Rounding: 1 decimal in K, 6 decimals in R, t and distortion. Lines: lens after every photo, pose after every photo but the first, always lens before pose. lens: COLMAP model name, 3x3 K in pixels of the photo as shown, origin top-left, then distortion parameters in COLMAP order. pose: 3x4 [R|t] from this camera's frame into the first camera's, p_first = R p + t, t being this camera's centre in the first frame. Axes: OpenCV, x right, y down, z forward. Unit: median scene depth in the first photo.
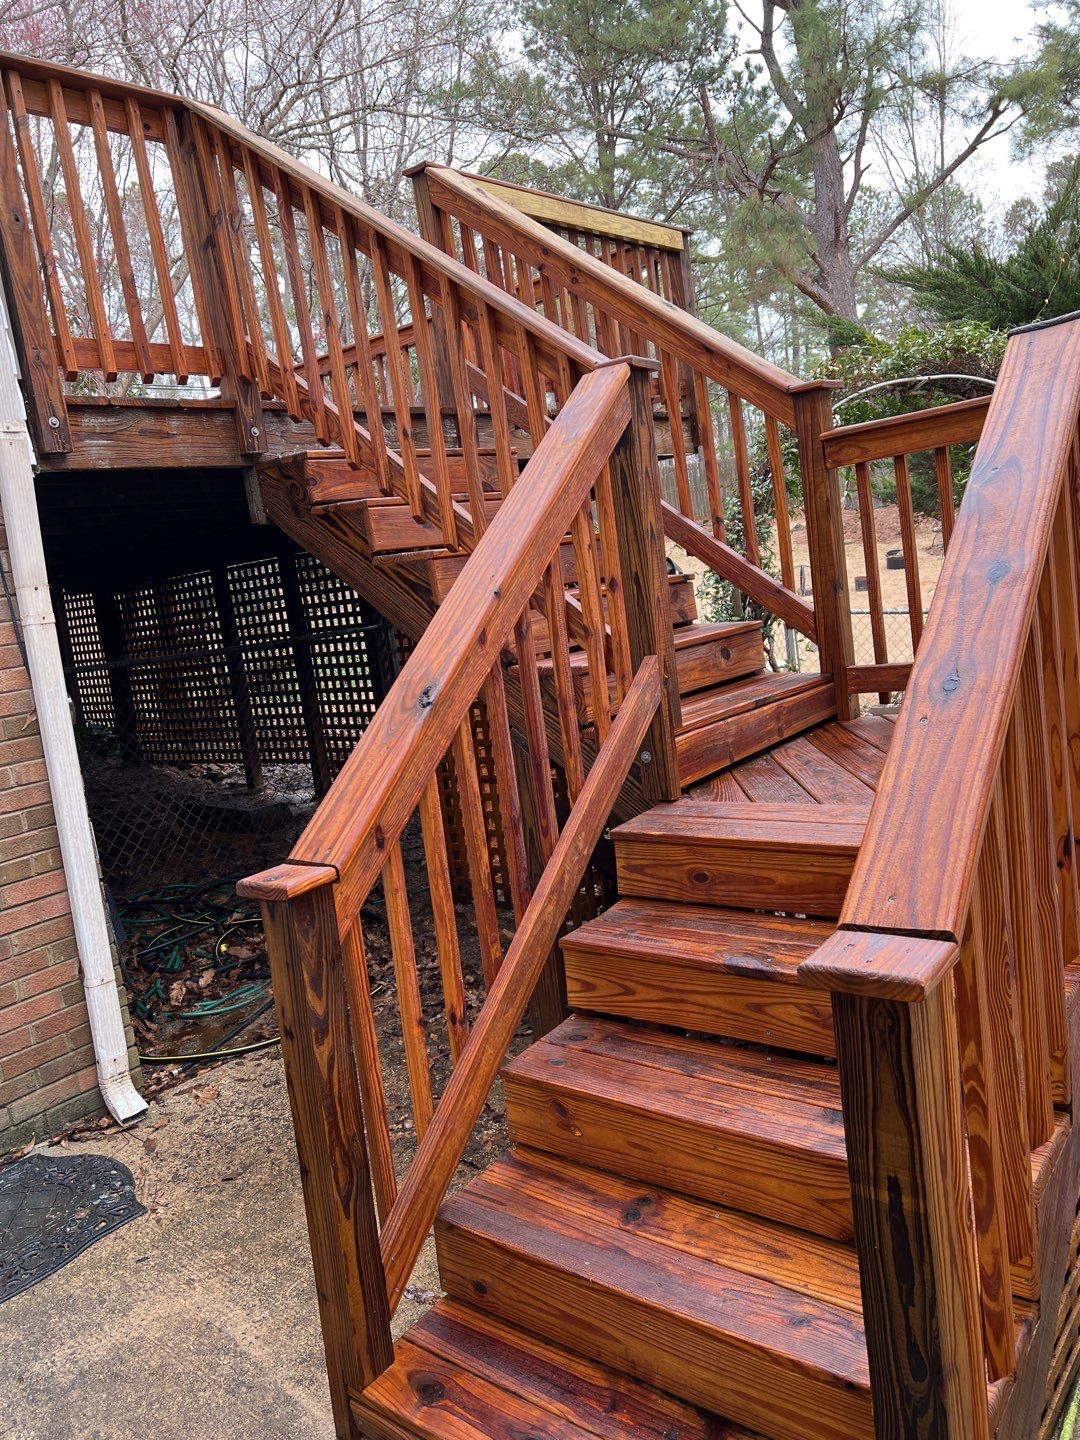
lens RADIAL K [[1079.7, 0, 548.6], [0, 1079.7, 710.2], [0, 0, 1]] dist [0.051044, -0.056317]
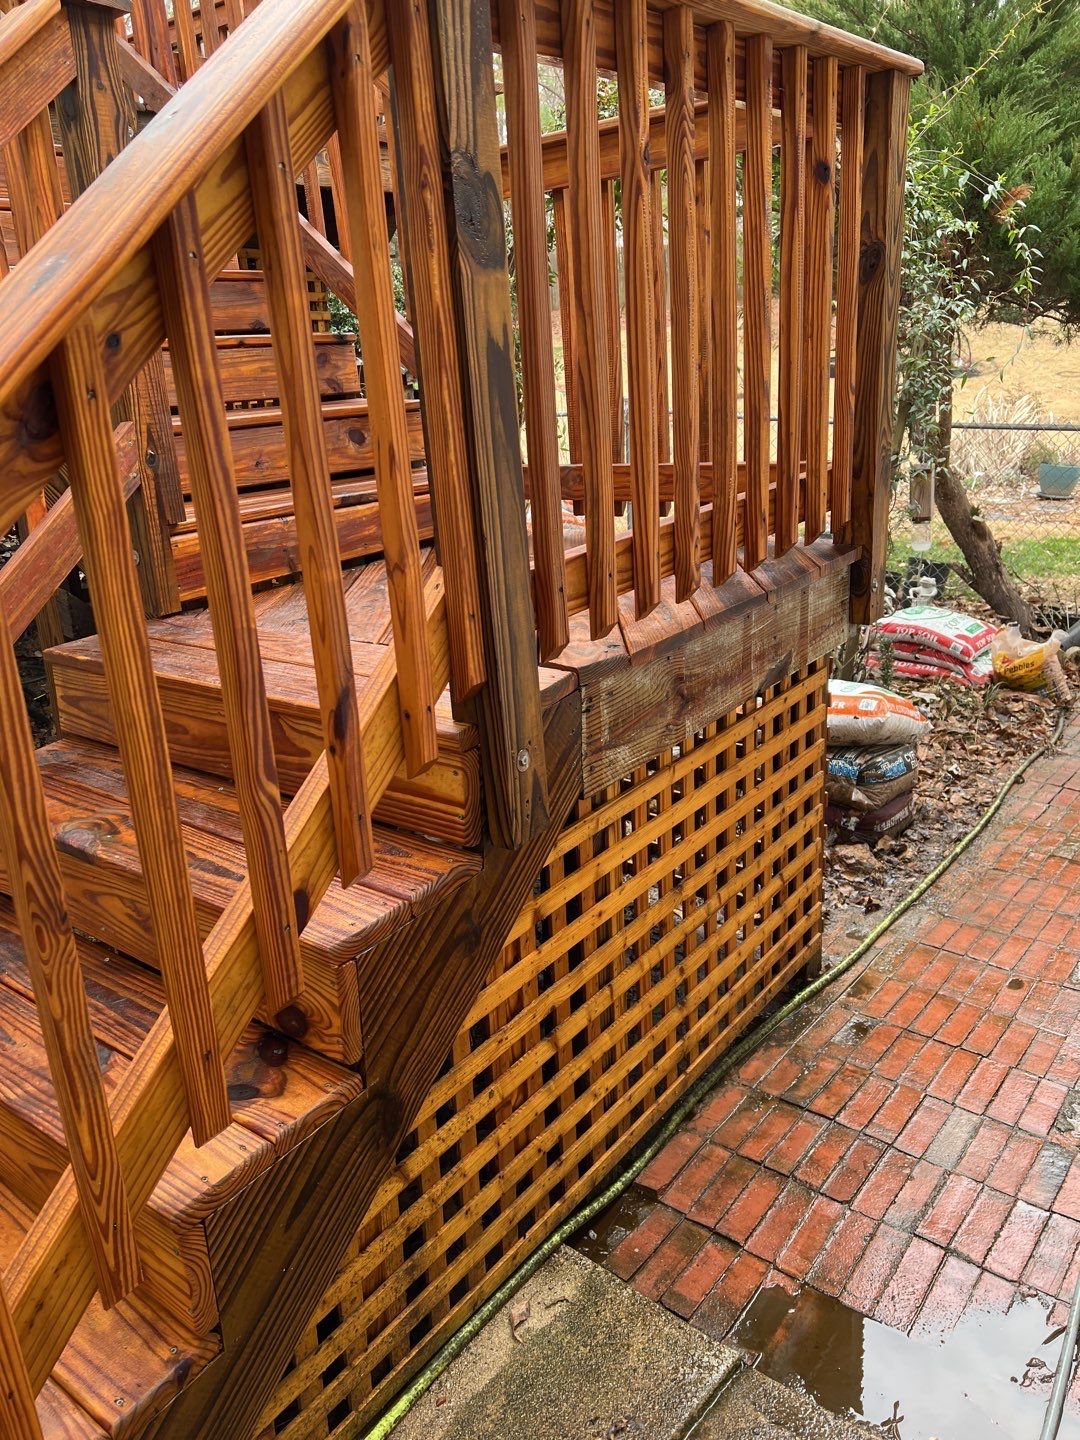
lens RADIAL K [[1079.7, 0, 548.6], [0, 1079.7, 710.2], [0, 0, 1]] dist [0.051044, -0.056317]
pose [[0.997432, 0.055211, 0.045618, 0.346876], [-0.062733, 0.980814, 0.184579, -0.012005], [-0.034552, -0.186966, 0.981758, 0.191417]]
